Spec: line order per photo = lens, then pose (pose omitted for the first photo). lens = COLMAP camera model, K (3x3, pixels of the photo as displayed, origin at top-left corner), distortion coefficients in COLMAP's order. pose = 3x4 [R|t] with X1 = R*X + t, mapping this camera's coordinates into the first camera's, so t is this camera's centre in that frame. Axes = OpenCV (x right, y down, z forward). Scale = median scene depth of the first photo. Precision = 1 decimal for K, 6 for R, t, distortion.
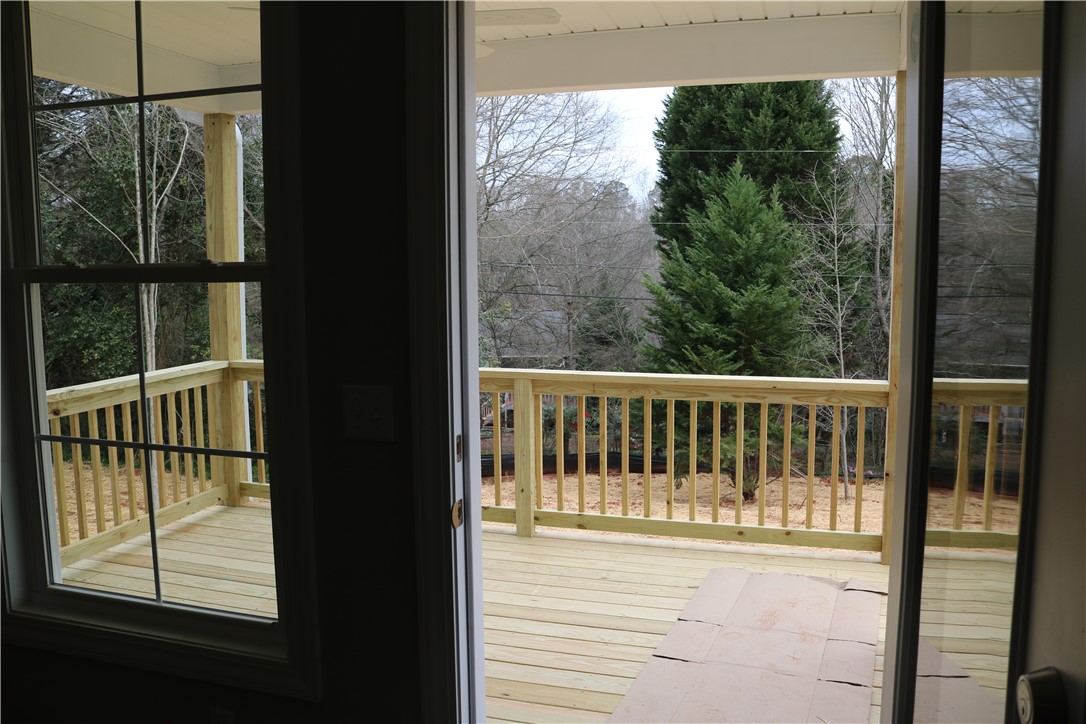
lens RADIAL K [[893.4, 0, 538.7], [0, 893.4, 365.3], [0, 0, 1]] dist [-0.162353, 0.135029]
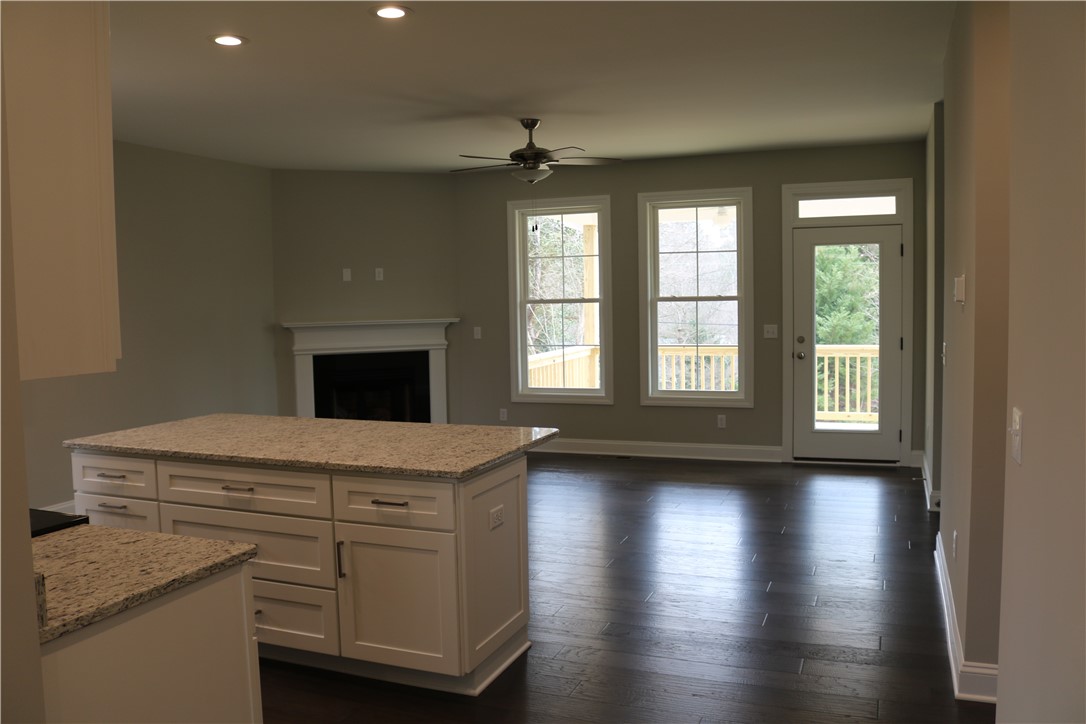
lens RADIAL K [[893.4, 0, 538.7], [0, 893.4, 365.3], [0, 0, 1]] dist [-0.162353, 0.135029]
pose [[0.997003, -0.004103, -0.077248, -0.083471], [0.001163, 0.999275, -0.038065, 0.032076], [0.077348, 0.037861, 0.996285, -0.279620]]
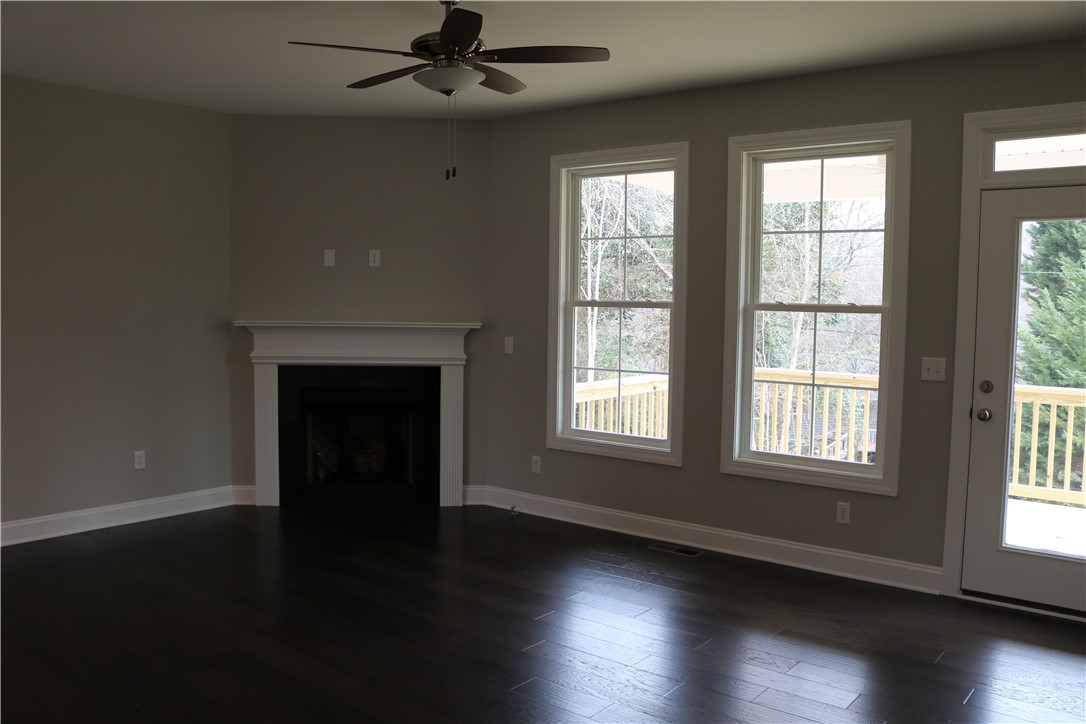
lens RADIAL K [[893.4, 0, 538.7], [0, 893.4, 365.3], [0, 0, 1]] dist [-0.162353, 0.135029]
pose [[0.929881, 0.050335, -0.364400, -0.028790], [-0.065744, 0.997386, -0.029997, 0.016052], [0.361937, 0.051851, 0.930759, -0.138140]]
